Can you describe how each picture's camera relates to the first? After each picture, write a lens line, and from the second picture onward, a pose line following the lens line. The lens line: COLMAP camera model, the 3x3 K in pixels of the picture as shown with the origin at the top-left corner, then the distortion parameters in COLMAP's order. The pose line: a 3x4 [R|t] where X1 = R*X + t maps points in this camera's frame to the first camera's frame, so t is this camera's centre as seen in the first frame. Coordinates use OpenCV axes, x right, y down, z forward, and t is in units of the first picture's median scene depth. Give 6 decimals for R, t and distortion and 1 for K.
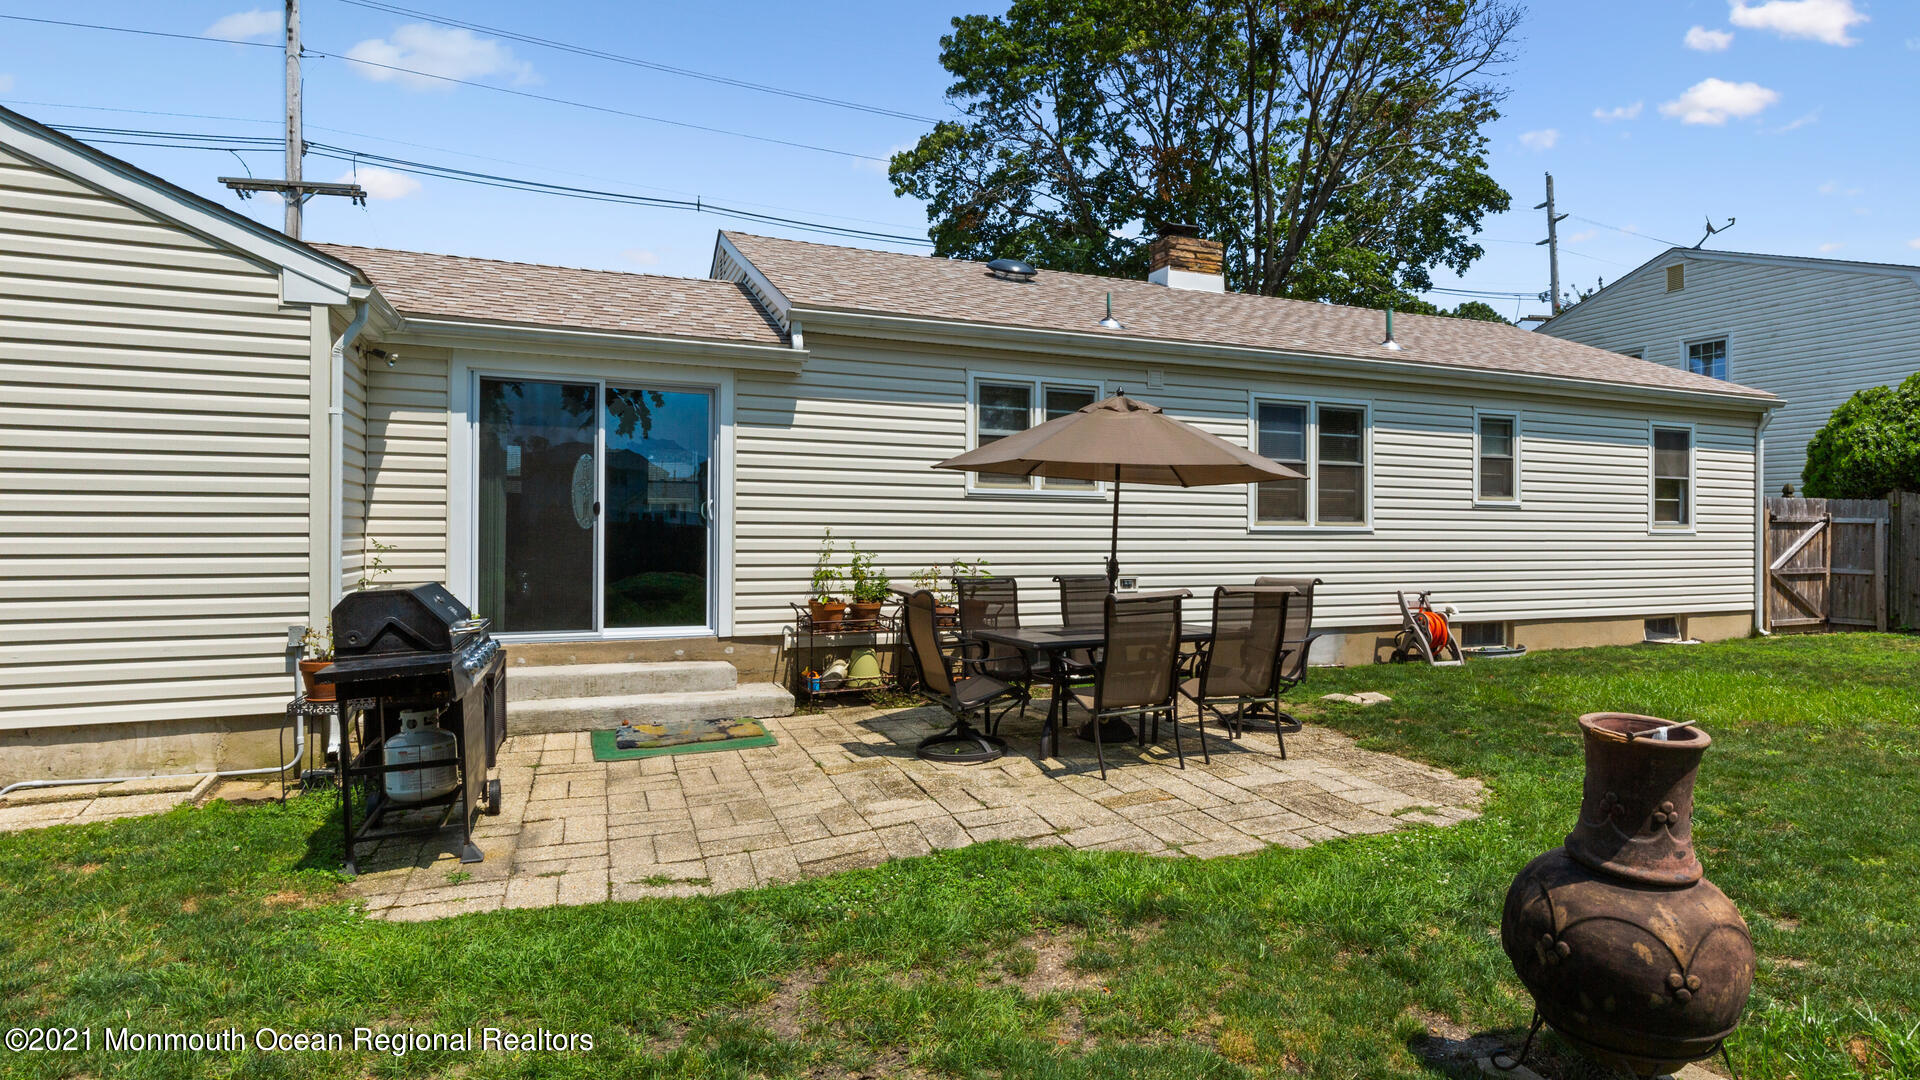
lens RADIAL K [[981.0, 0, 978.4], [0, 981.0, 536.0], [0, 0, 1]] dist [0.001404, -0.000134]
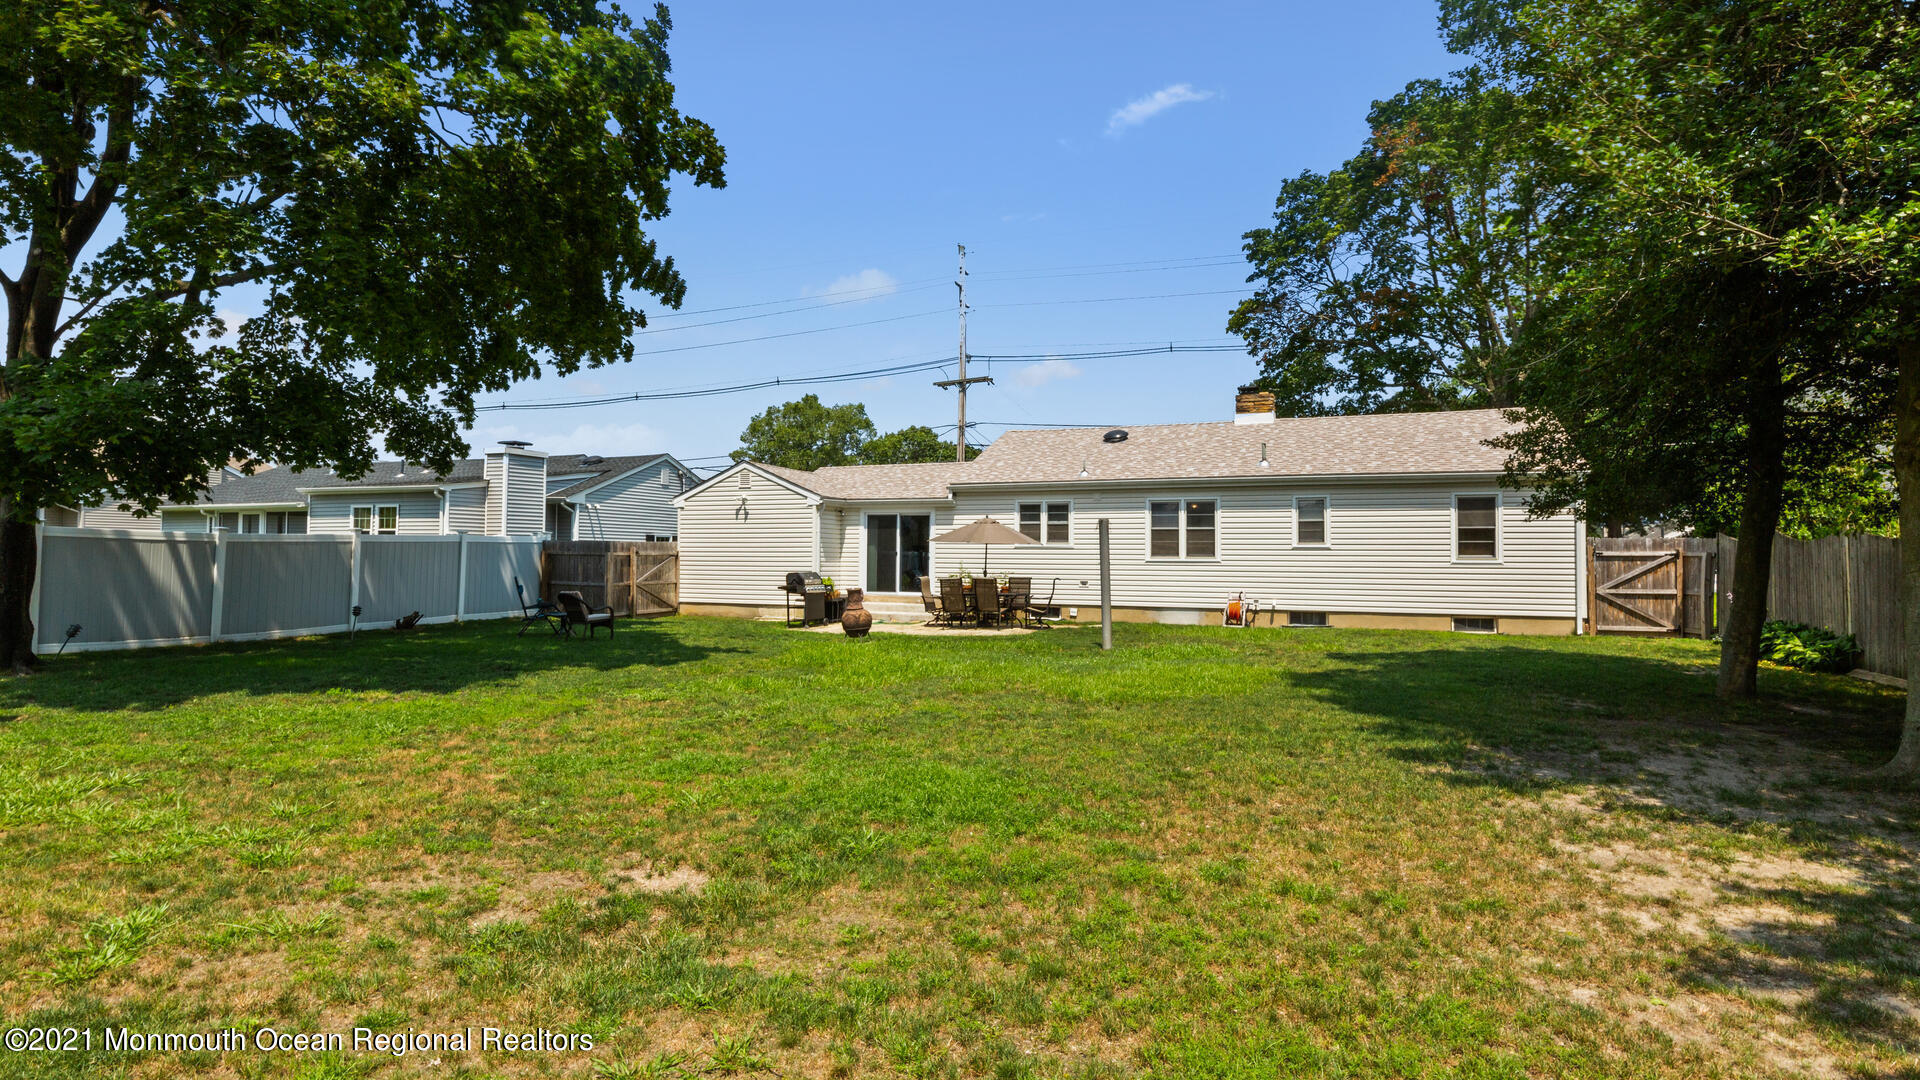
lens RADIAL K [[995.6, 0, 959.6], [0, 995.6, 543.8], [0, 0, 1]] dist [0.000880, -0.003063]
pose [[0.708318, -0.011191, -0.705805, 1.502689], [-0.006089, 0.999740, -0.021962, 0.007276], [0.705867, 0.019854, 0.708066, -0.843865]]
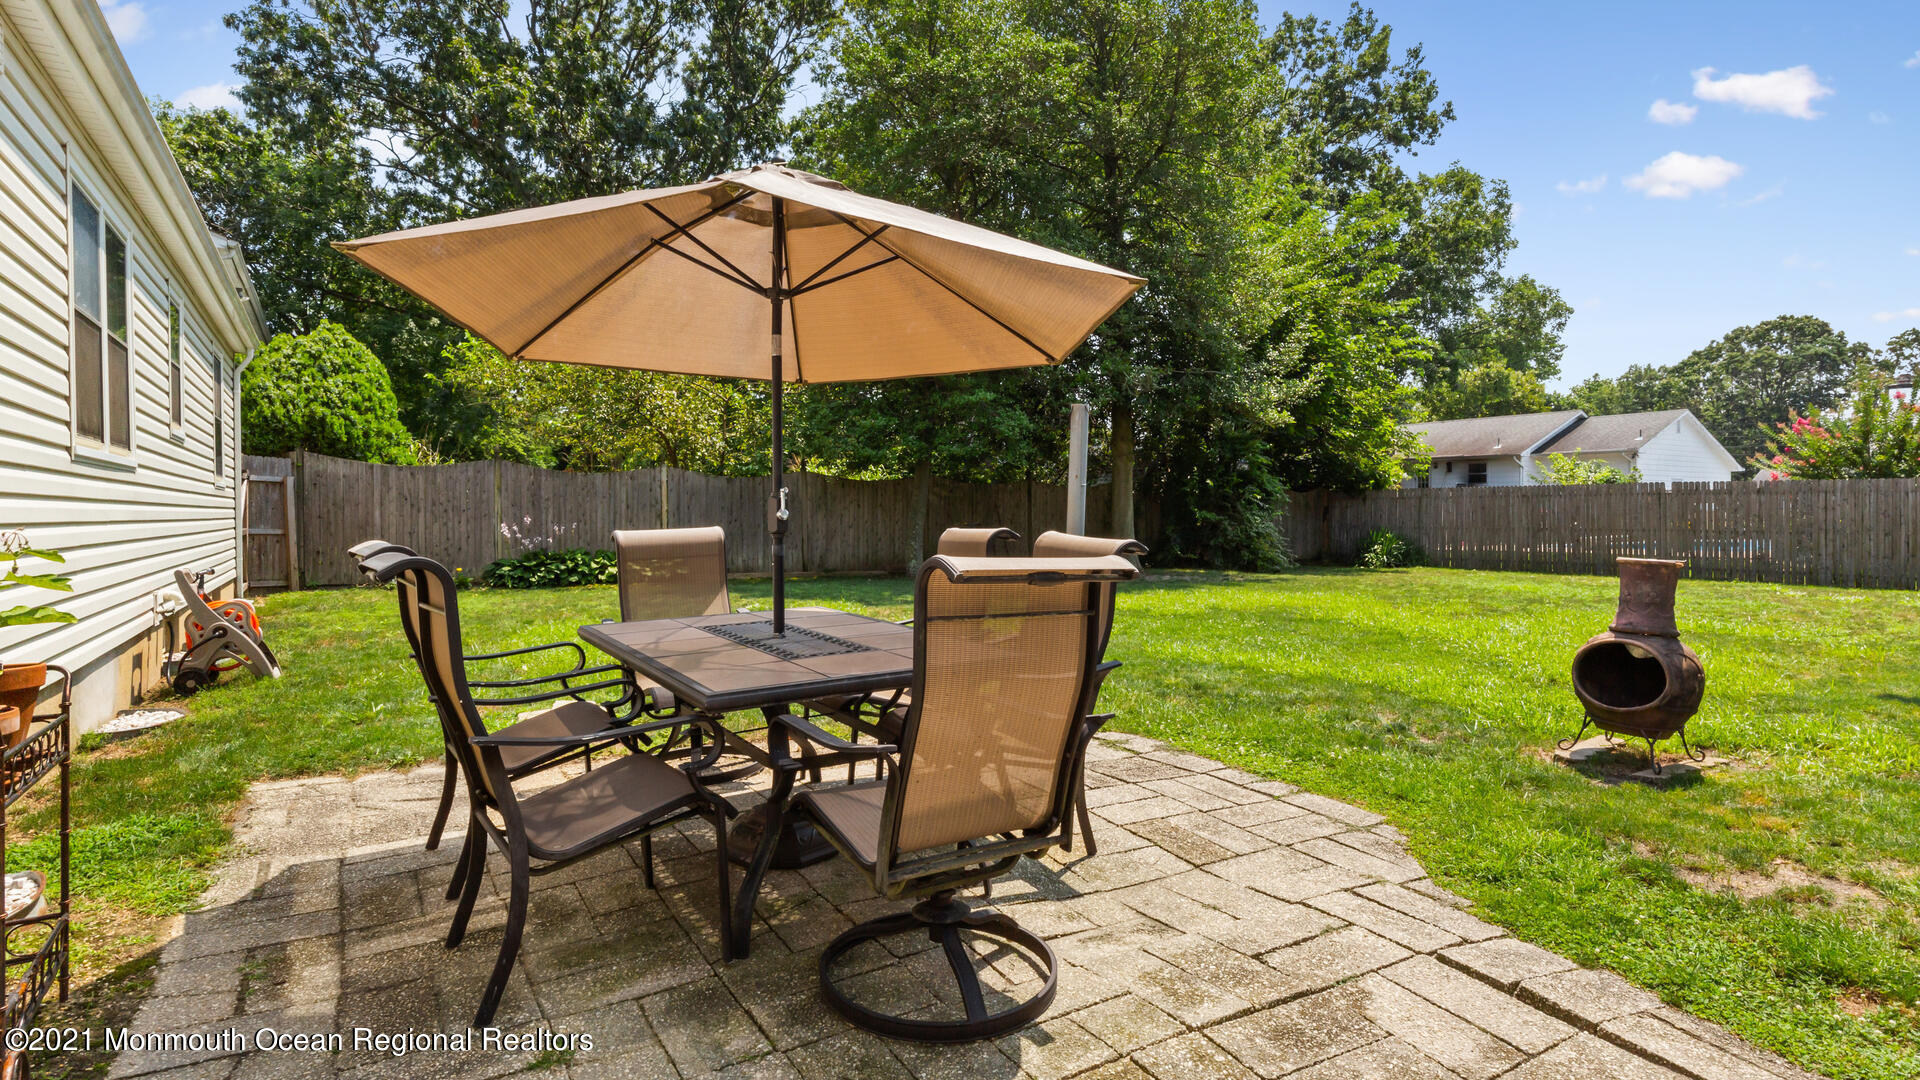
lens RADIAL K [[995.6, 0, 959.5], [0, 995.6, 533.8], [0, 0, 1]] dist [0.000880, -0.003063]
pose [[-0.155328, -0.026913, 0.987496, -0.243173], [0.008607, 0.999554, 0.028595, 0.021958], [-0.987825, 0.012941, -0.155027, 0.641684]]
